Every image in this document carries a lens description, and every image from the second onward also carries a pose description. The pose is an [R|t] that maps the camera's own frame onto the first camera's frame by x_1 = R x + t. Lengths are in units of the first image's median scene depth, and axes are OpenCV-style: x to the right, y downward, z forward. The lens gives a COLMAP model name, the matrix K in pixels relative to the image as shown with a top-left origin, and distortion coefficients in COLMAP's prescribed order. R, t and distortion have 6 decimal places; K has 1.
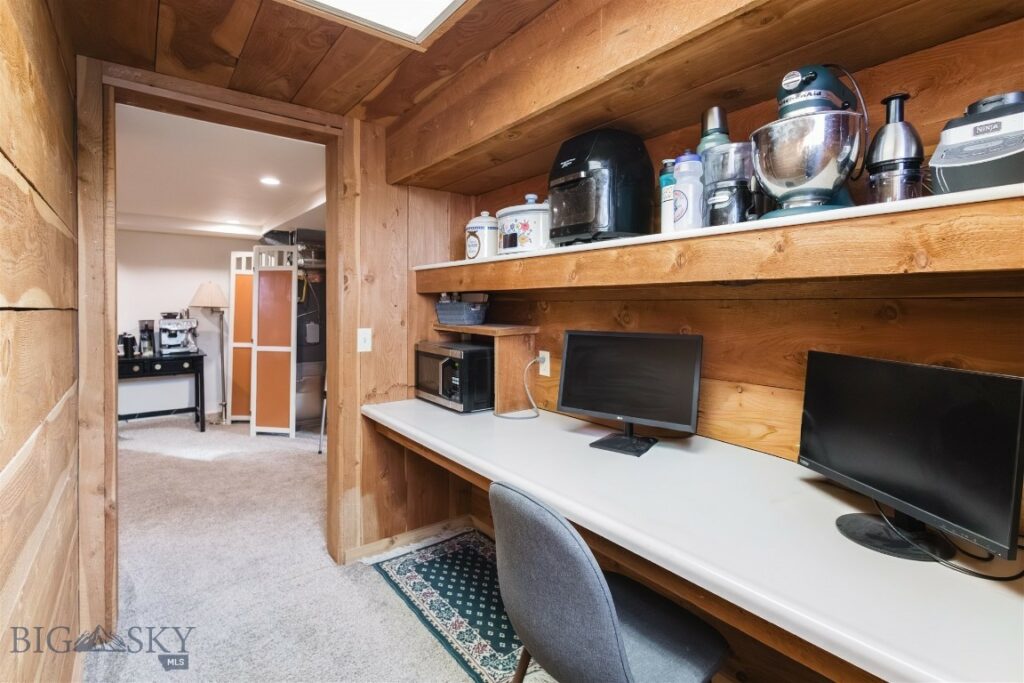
lens RADIAL K [[479.3, 0, 510.3], [0, 479.3, 303.0], [0, 0, 1]] dist [-0.000704, -0.000093]
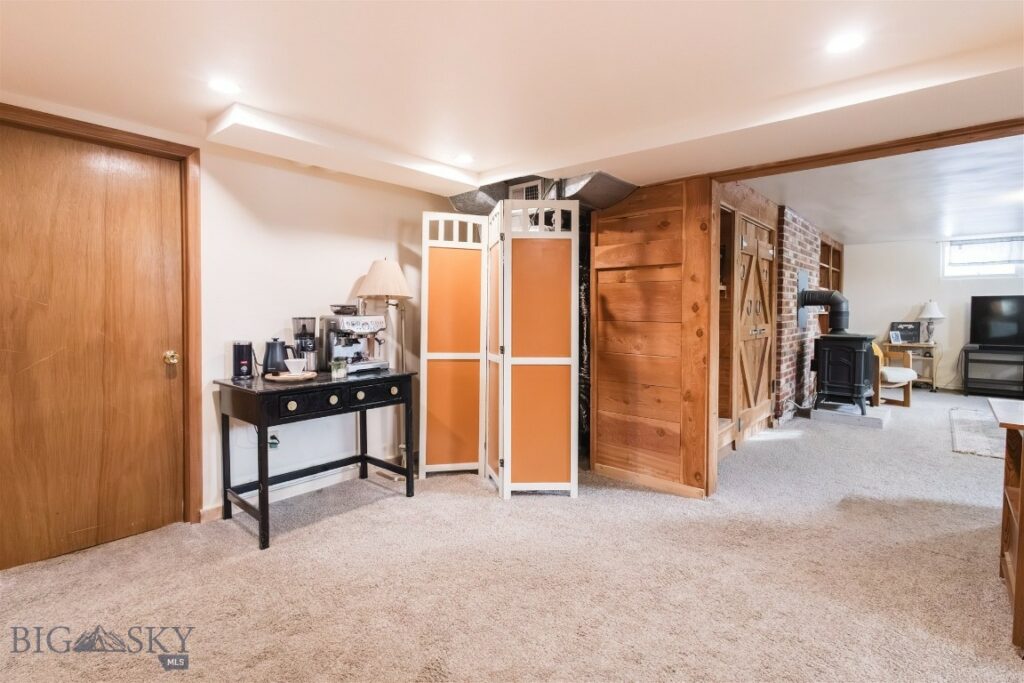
lens RADIAL K [[497.6, 0, 515.3], [0, 497.6, 318.9], [0, 0, 1]] dist [0.000852, -0.000042]
pose [[0.980464, -0.002075, 0.196688, -0.625592], [-0.002594, 0.999721, 0.023475, 0.021841], [-0.196682, -0.023527, 0.980185, 0.335055]]
